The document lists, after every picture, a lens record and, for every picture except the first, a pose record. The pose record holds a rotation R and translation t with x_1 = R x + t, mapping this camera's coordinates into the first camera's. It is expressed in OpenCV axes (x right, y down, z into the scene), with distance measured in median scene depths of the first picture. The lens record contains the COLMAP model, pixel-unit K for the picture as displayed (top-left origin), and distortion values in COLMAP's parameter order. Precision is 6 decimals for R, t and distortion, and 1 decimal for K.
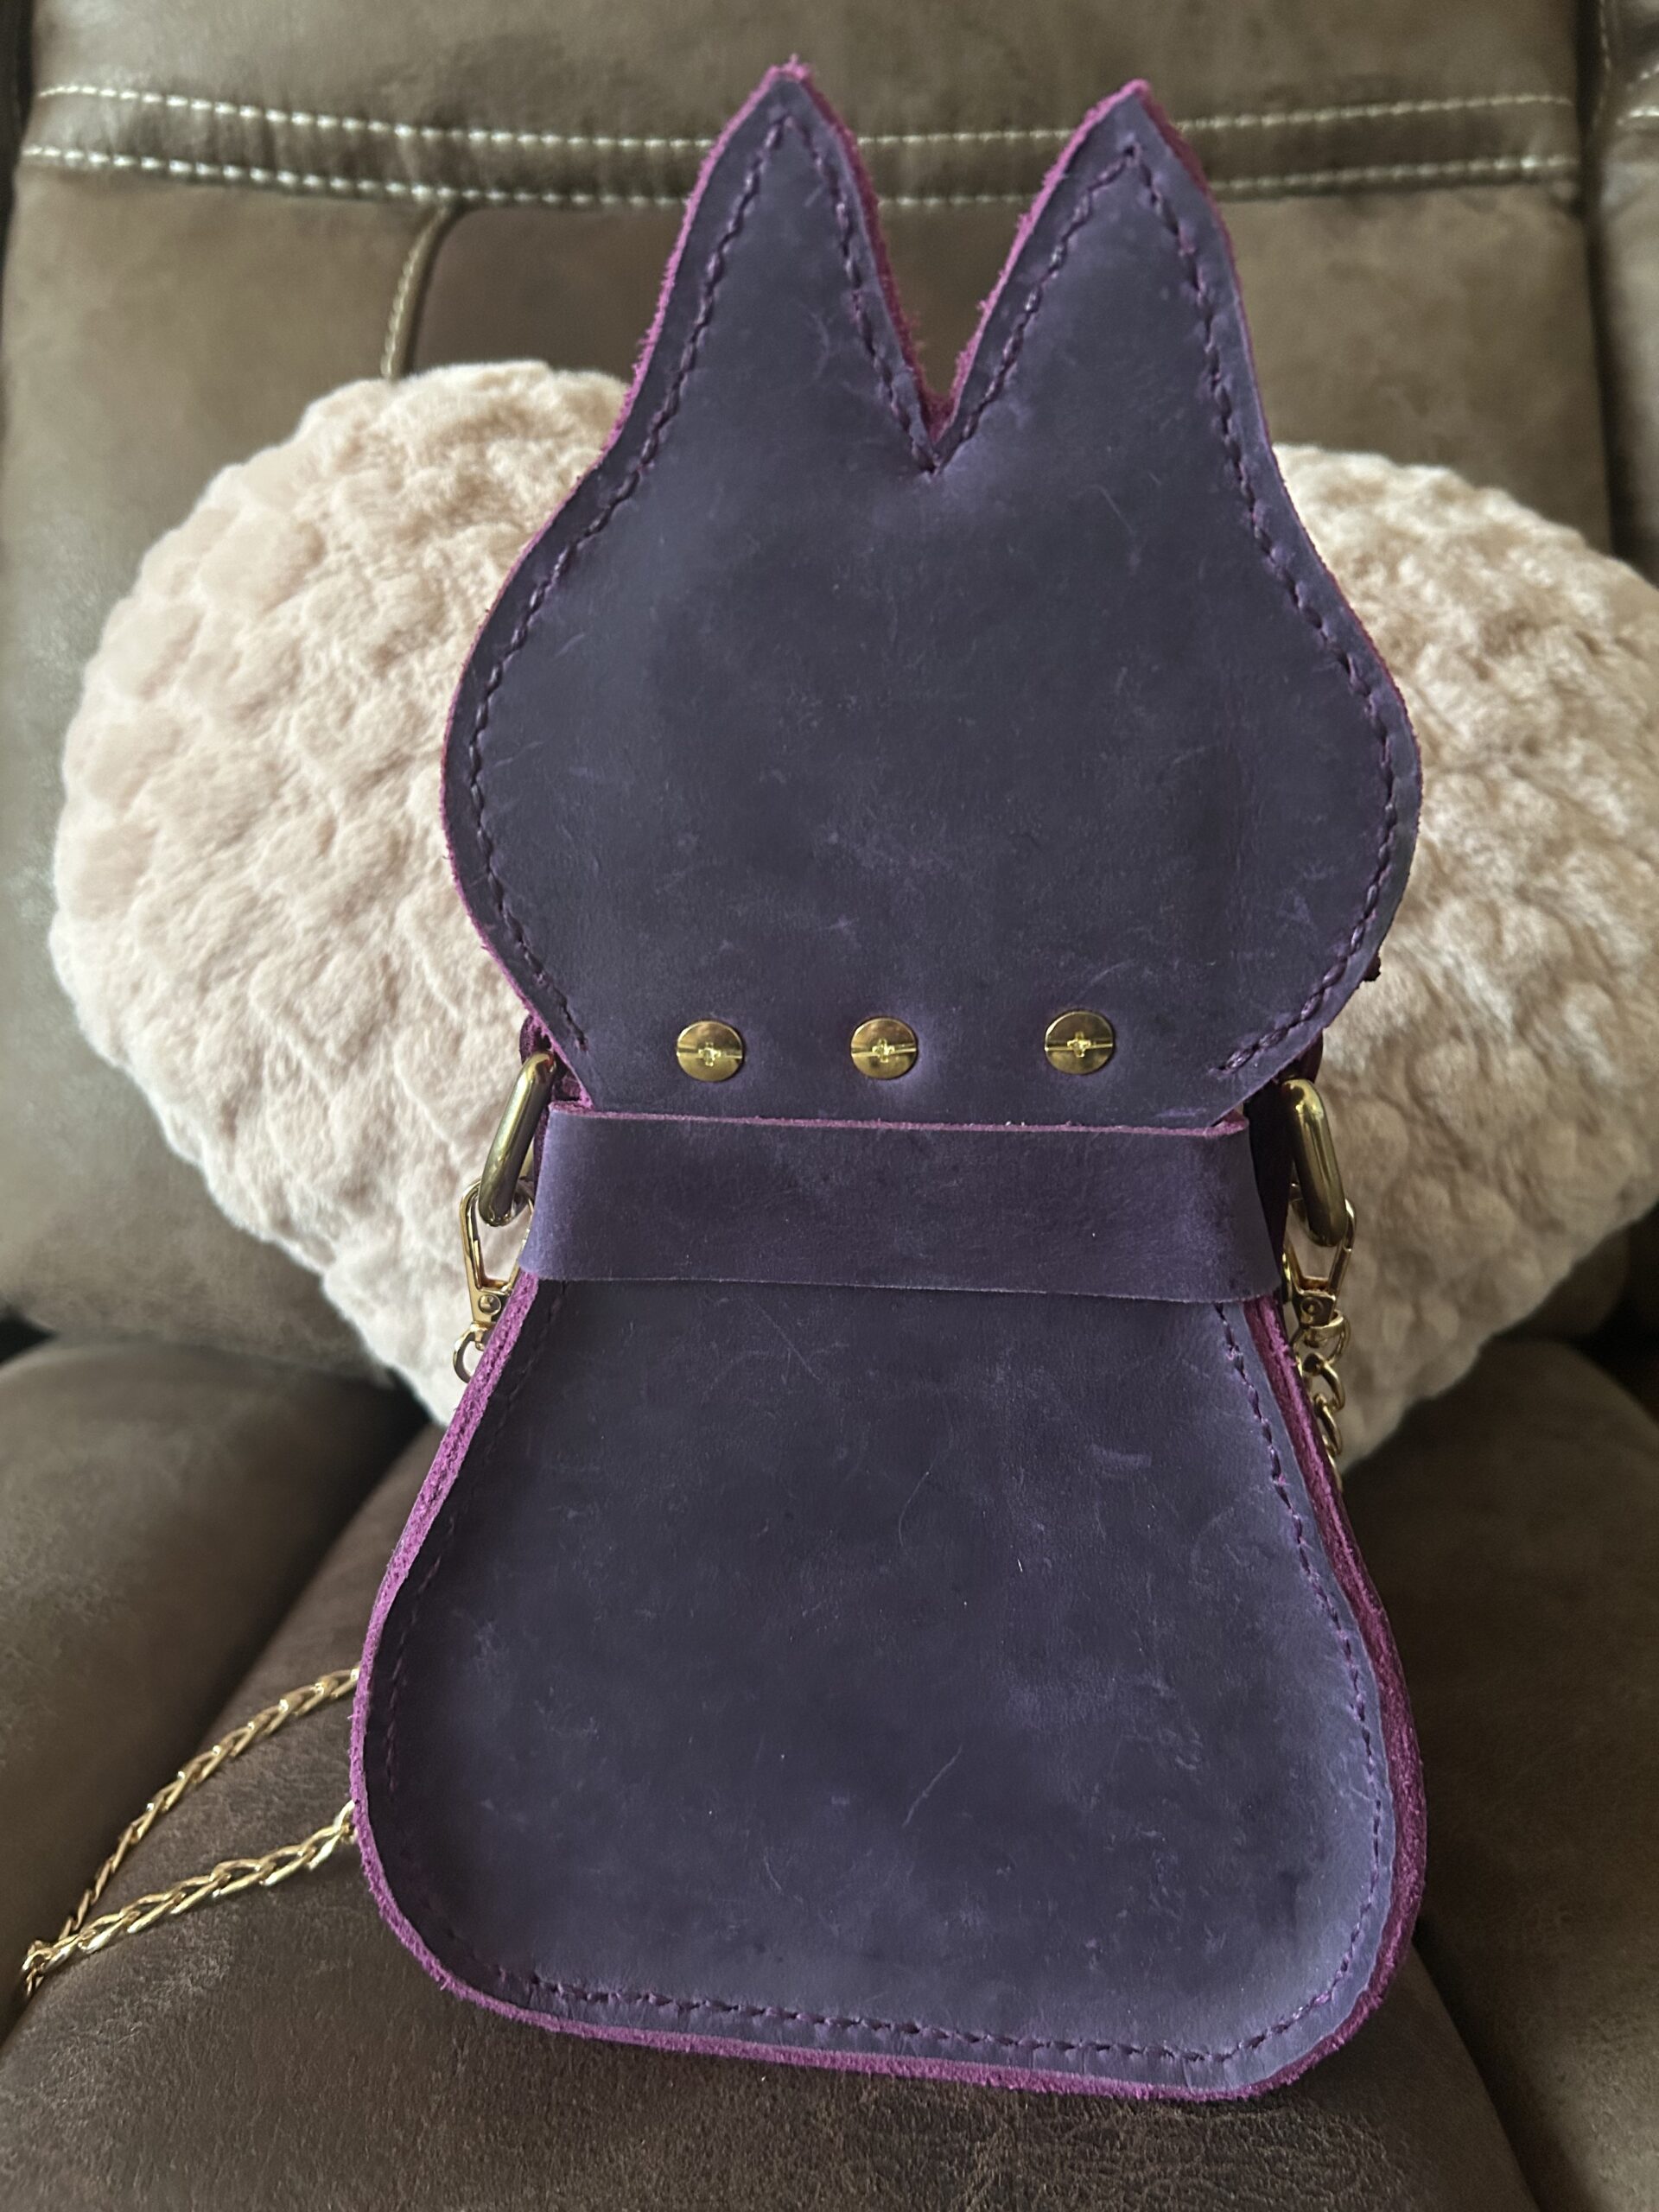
lens RADIAL K [[1705.6, 0, 829.5], [0, 1705.6, 1106.0], [0, 0, 1]] dist [0.043794, -0.068807]
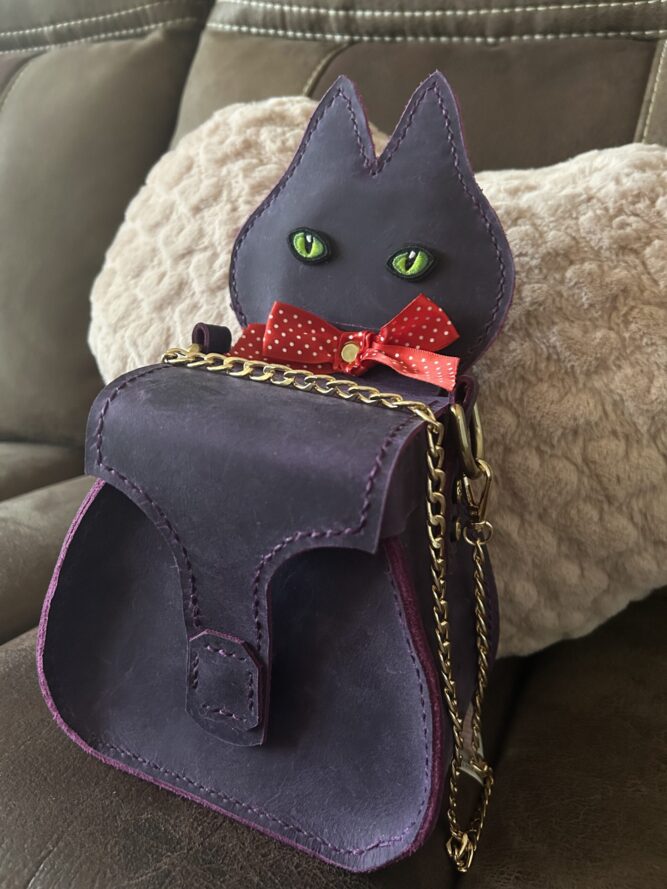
lens RADIAL K [[685.5, 0, 333.5], [0, 685.5, 444.5], [0, 0, 1]] dist [0.043794, -0.068807]
pose [[0.915631, 0.186927, -0.355918, 0.337989], [-0.182239, 0.982131, 0.046987, -0.008713], [0.358342, 0.021839, 0.933335, 0.137772]]
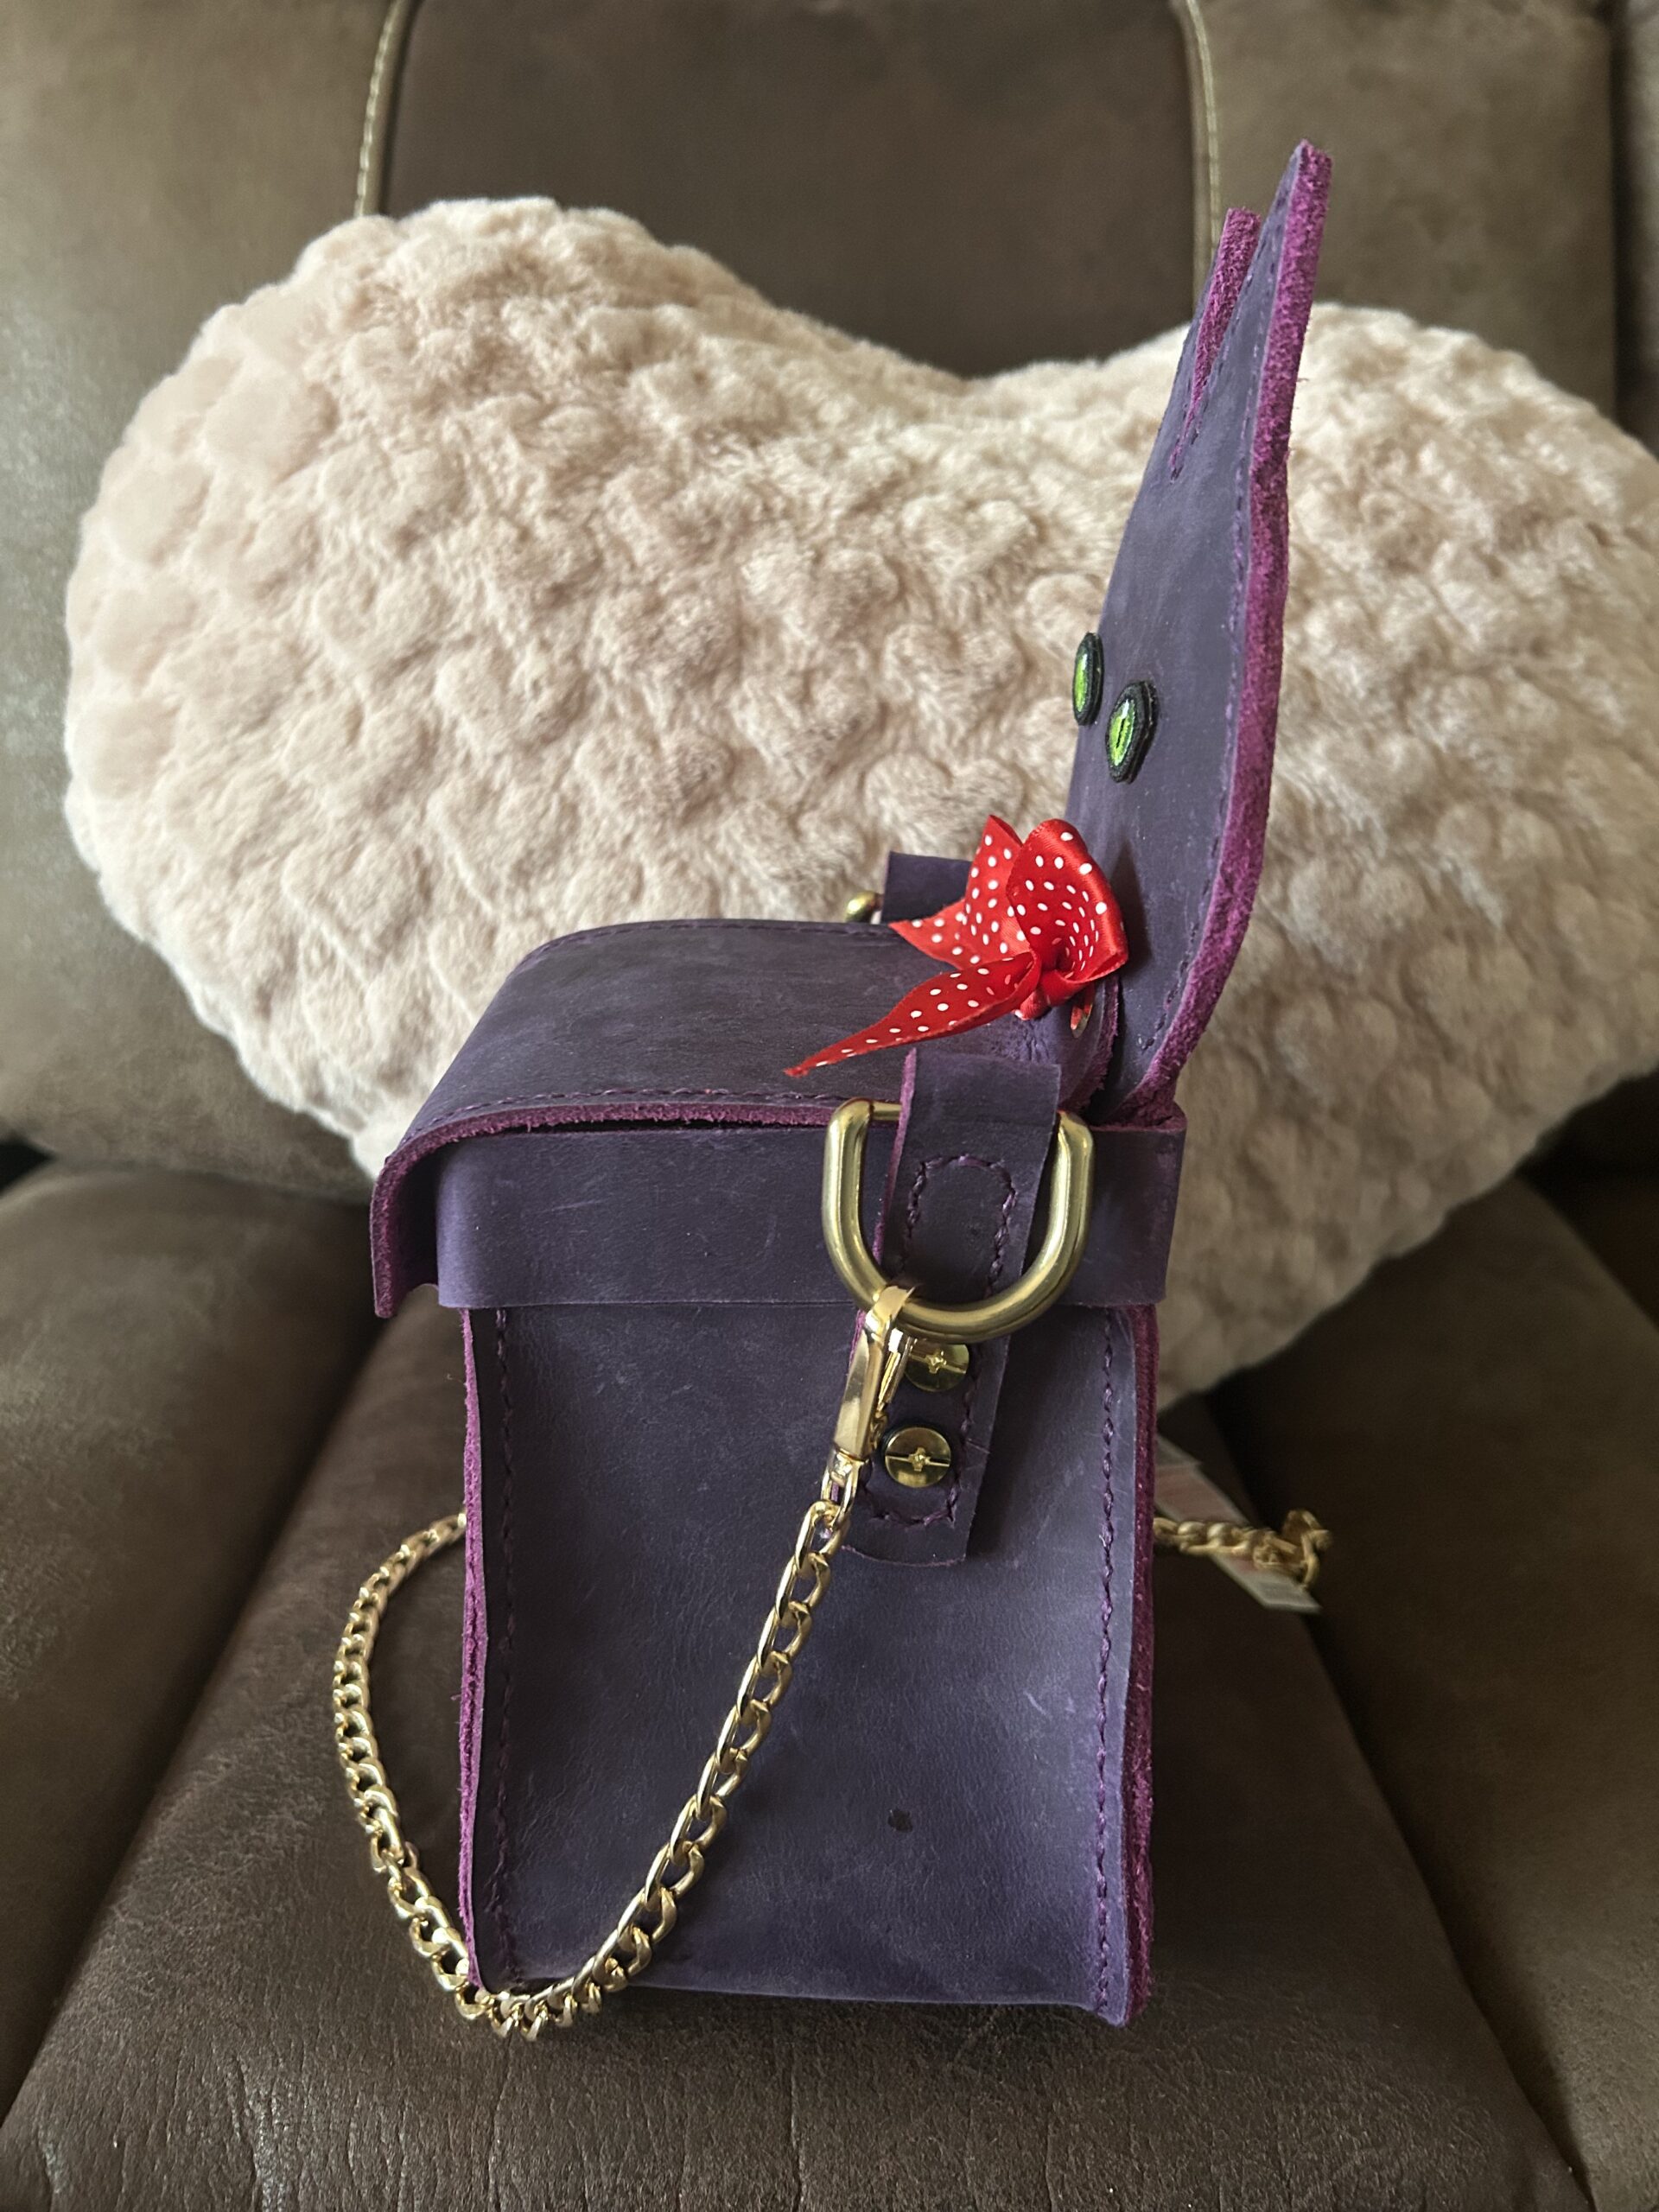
lens RADIAL K [[1705.6, 0, 829.5], [0, 1705.6, 1106.0], [0, 0, 1]] dist [0.043794, -0.068807]
pose [[0.999256, 0.006737, 0.037983, -0.049821], [-0.012311, 0.988839, 0.148480, -0.085891], [-0.036559, -0.148837, 0.988186, -0.035717]]
